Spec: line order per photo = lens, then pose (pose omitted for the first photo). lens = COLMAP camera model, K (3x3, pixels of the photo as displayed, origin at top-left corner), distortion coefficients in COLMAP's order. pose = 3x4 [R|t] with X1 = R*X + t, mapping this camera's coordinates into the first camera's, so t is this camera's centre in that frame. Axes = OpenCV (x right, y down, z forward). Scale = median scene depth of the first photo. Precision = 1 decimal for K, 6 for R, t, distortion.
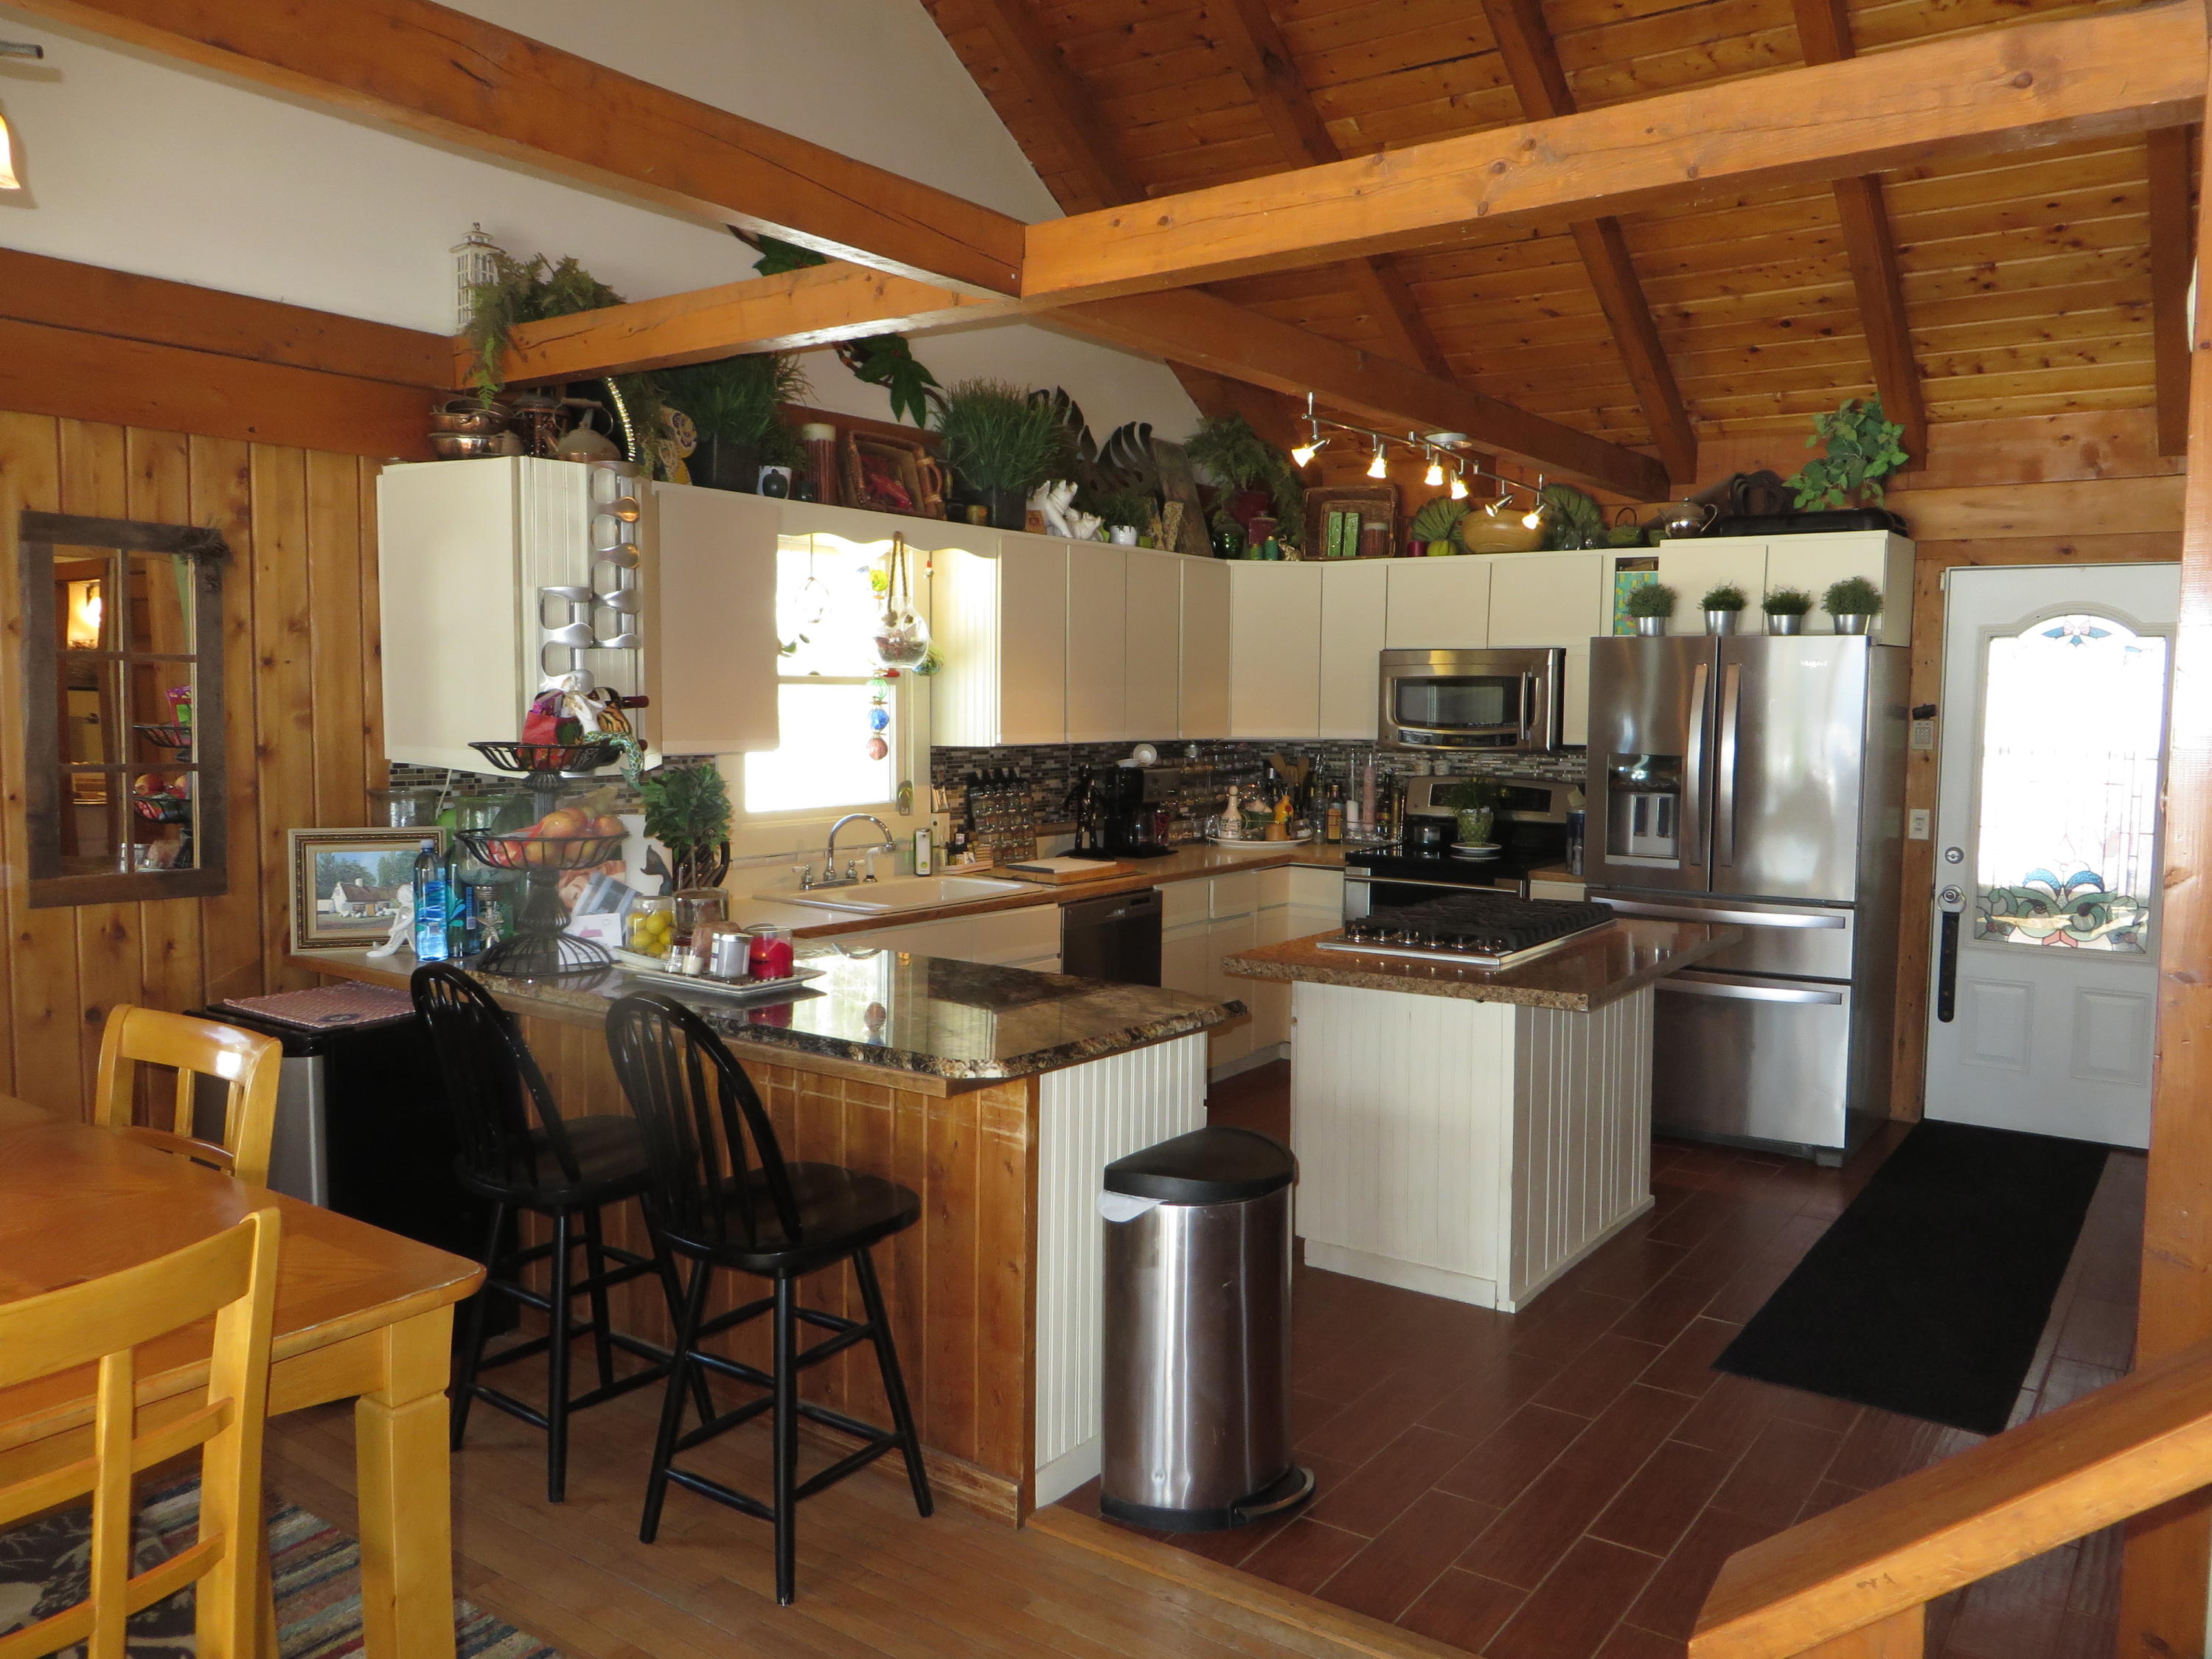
lens RADIAL K [[1651.7, 0, 1106.0], [0, 1651.7, 829.5], [0, 0, 1]] dist [-0.005175, 0.000723]
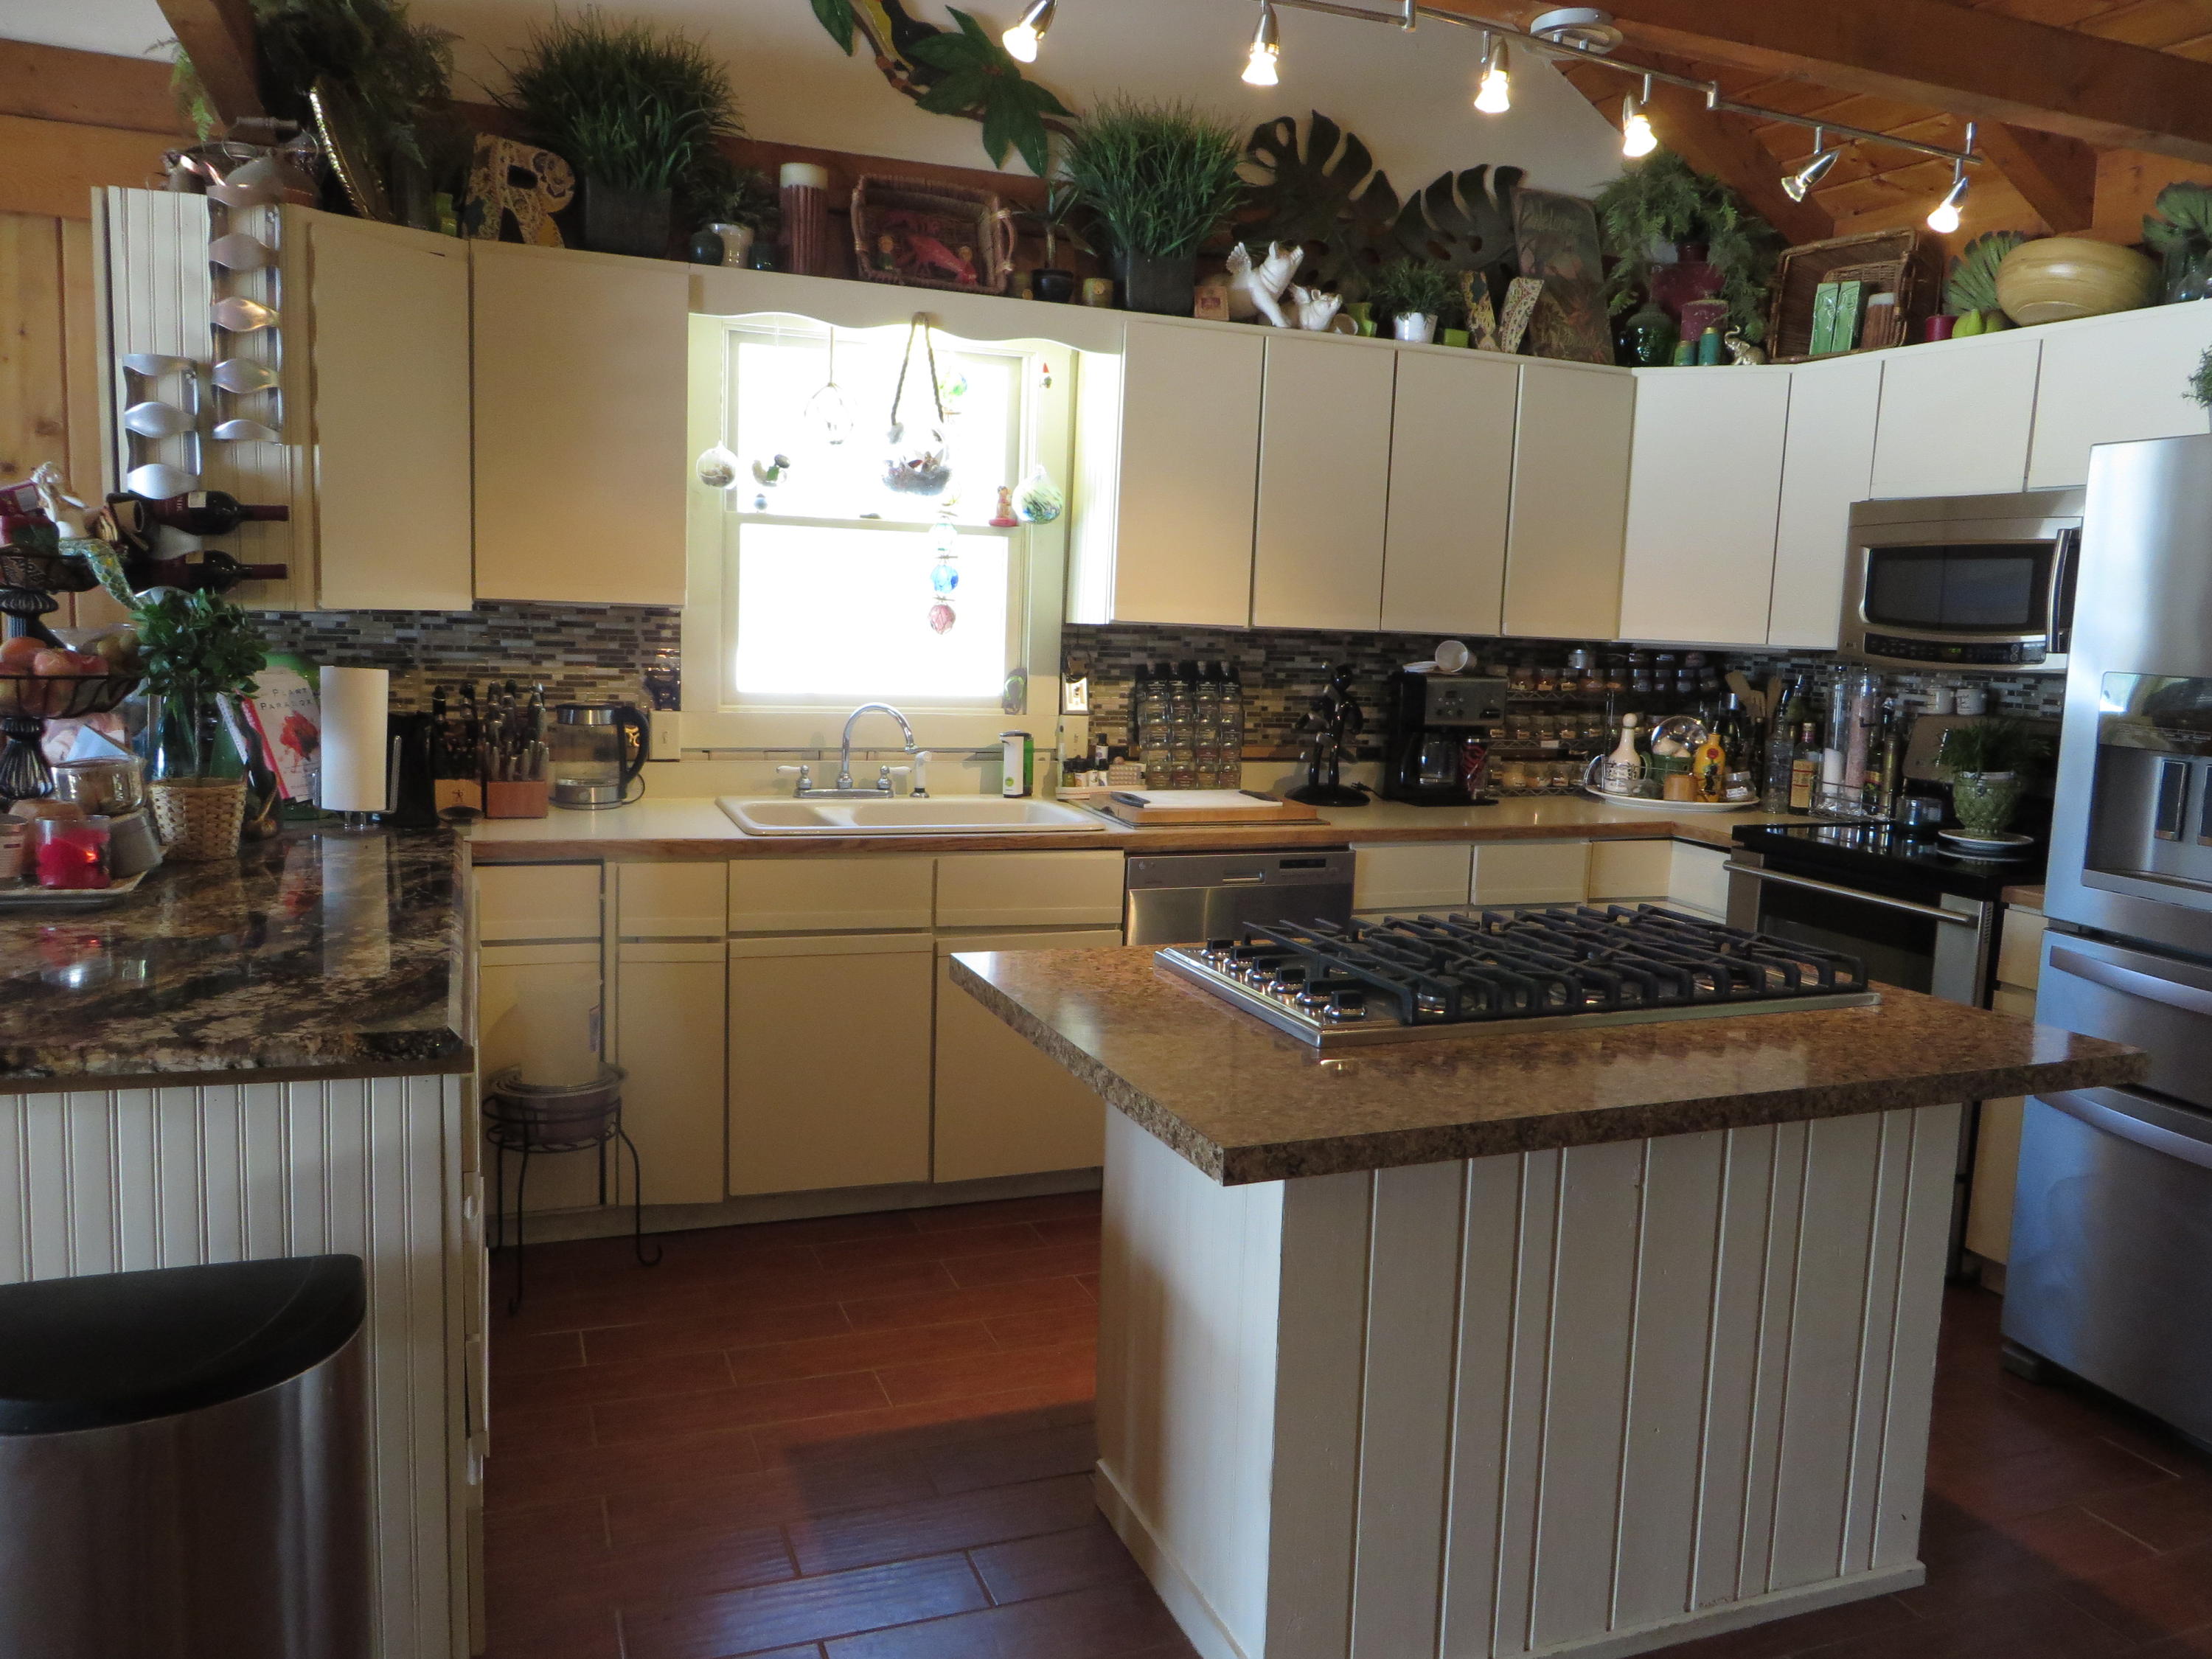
lens RADIAL K [[1642.4, 0, 1109.2], [0, 1642.4, 822.4], [0, 0, 1]] dist [-0.007962, -0.010062]
pose [[0.837157, 0.094190, -0.538791, 0.326603], [-0.075611, 0.995532, 0.056554, -0.005253], [0.541711, -0.006606, 0.840539, 0.413262]]
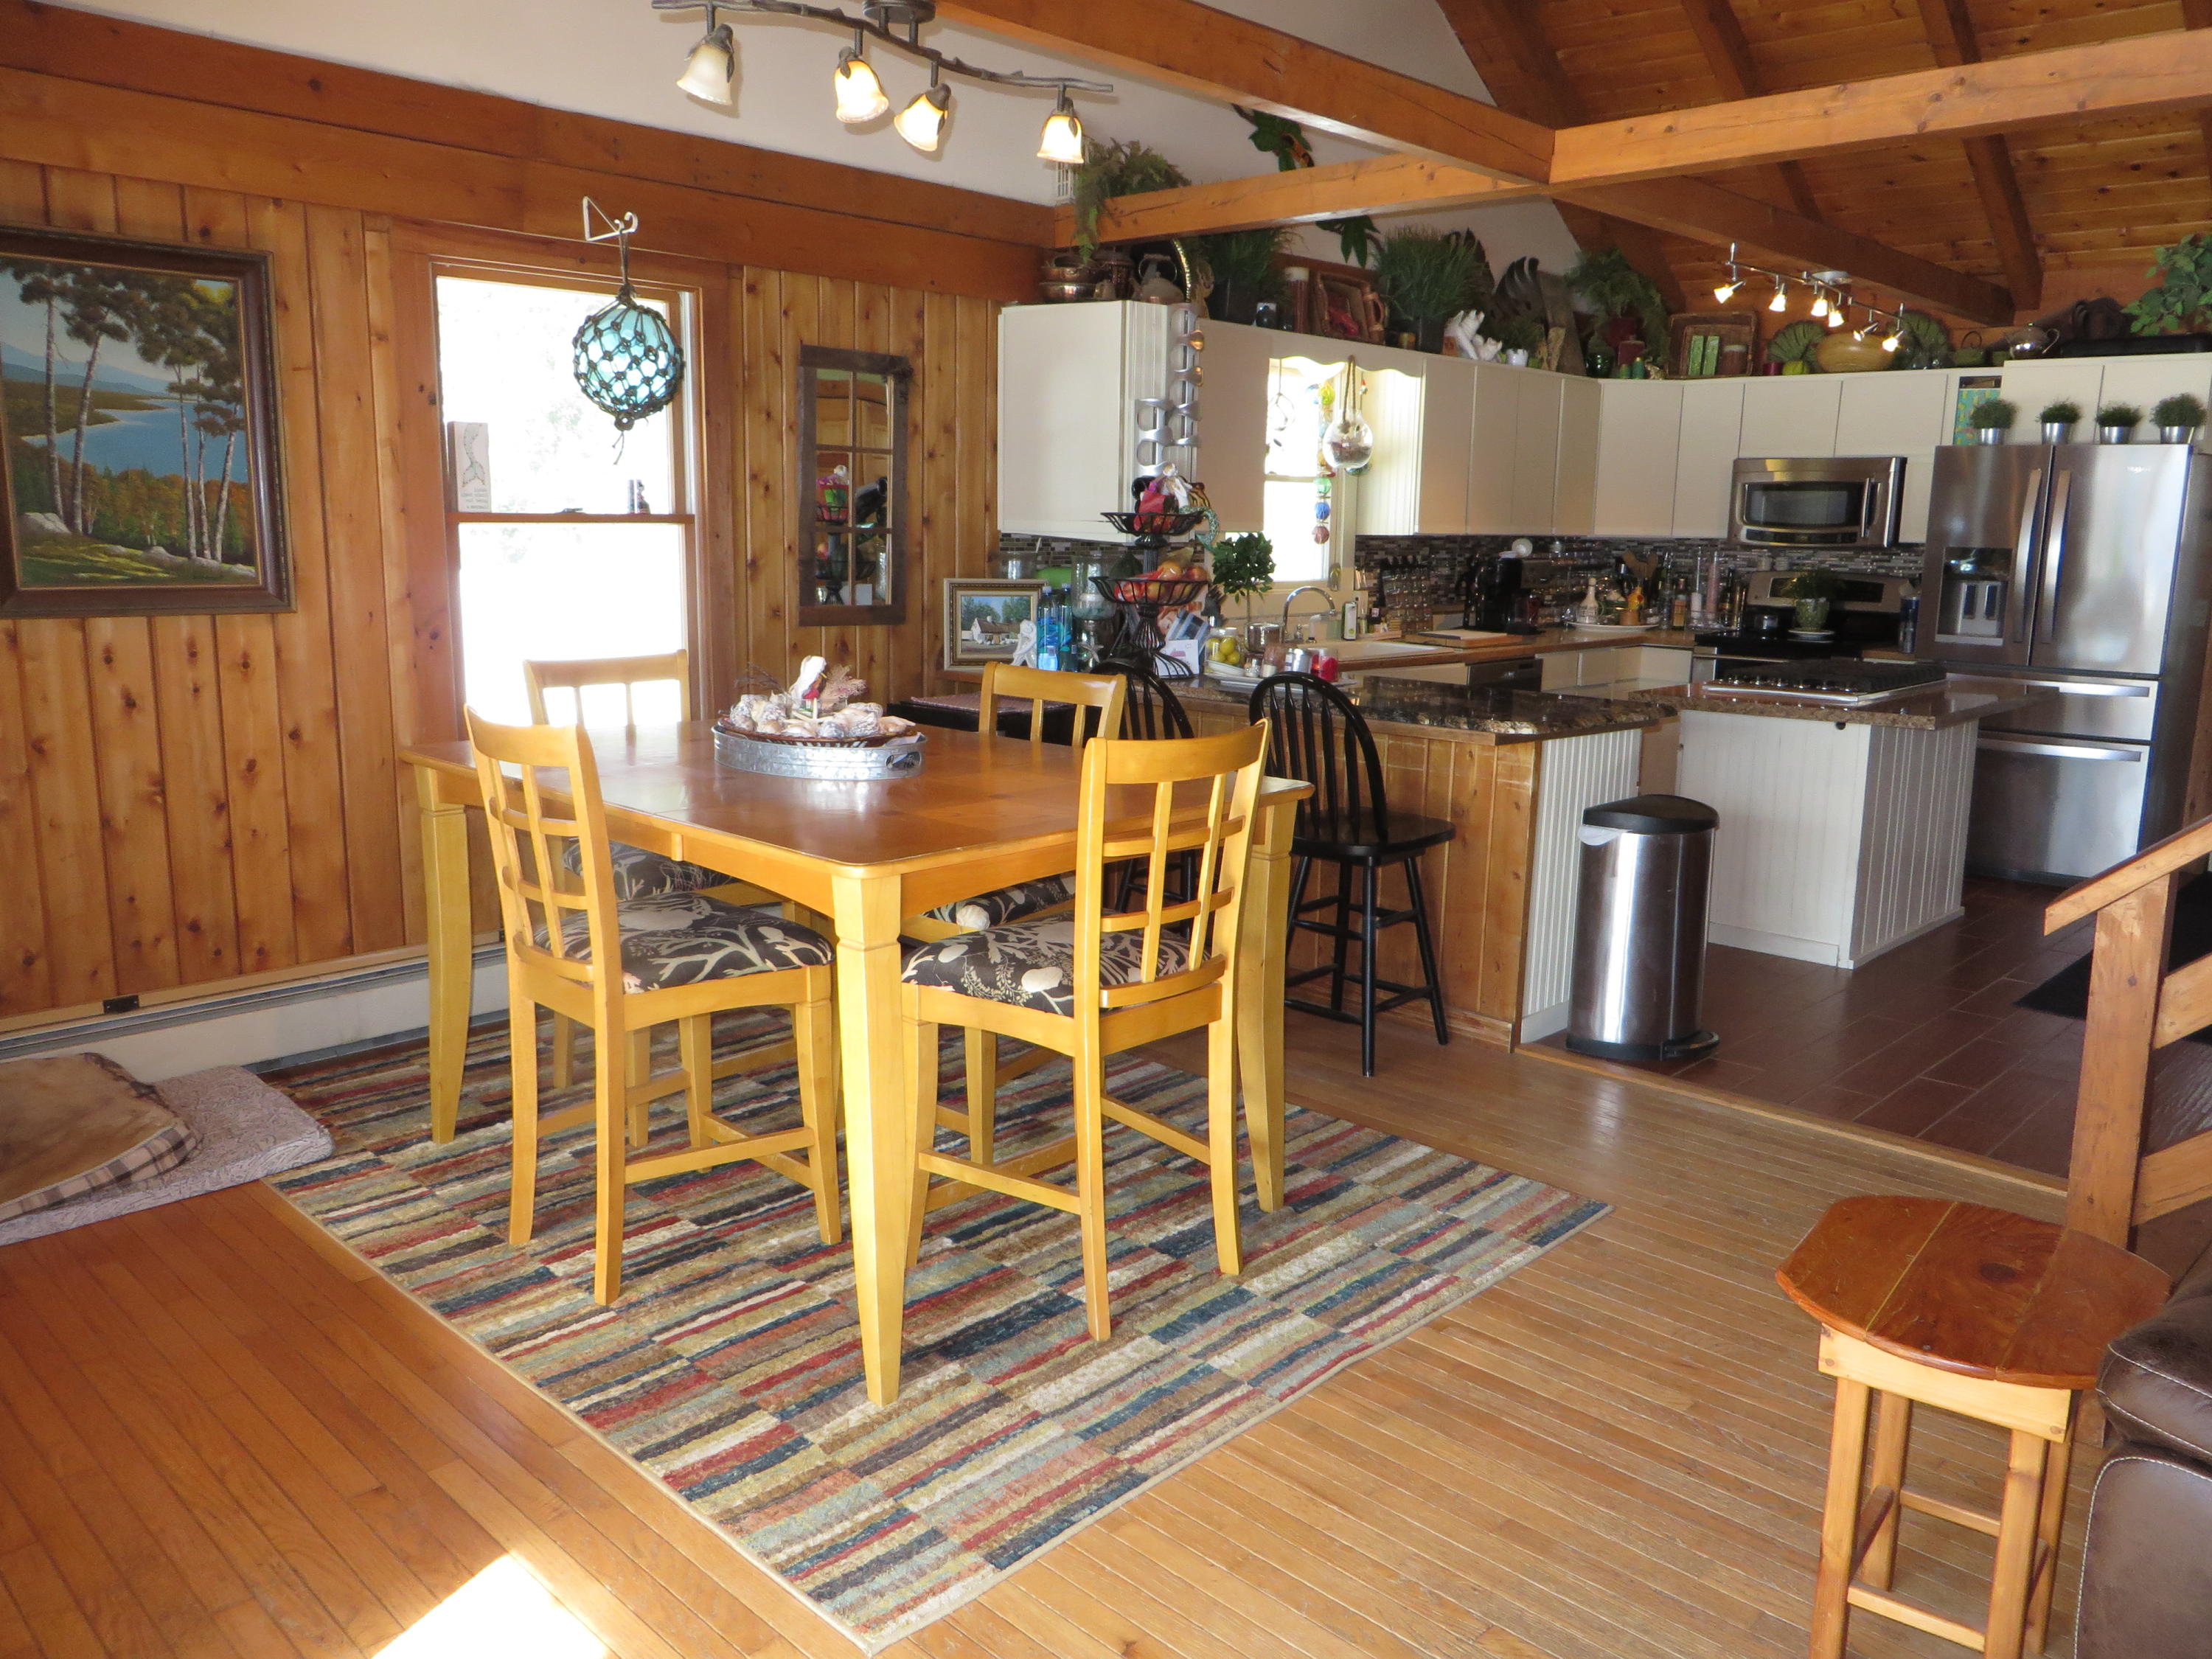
lens RADIAL K [[1642.4, 0, 1109.2], [0, 1642.4, 822.4], [0, 0, 1]] dist [-0.007962, -0.010062]
pose [[0.989175, 0.035473, -0.142390, -0.110484], [-0.020935, 0.994530, 0.102330, 0.042133], [0.145241, -0.098241, 0.984507, -0.250663]]
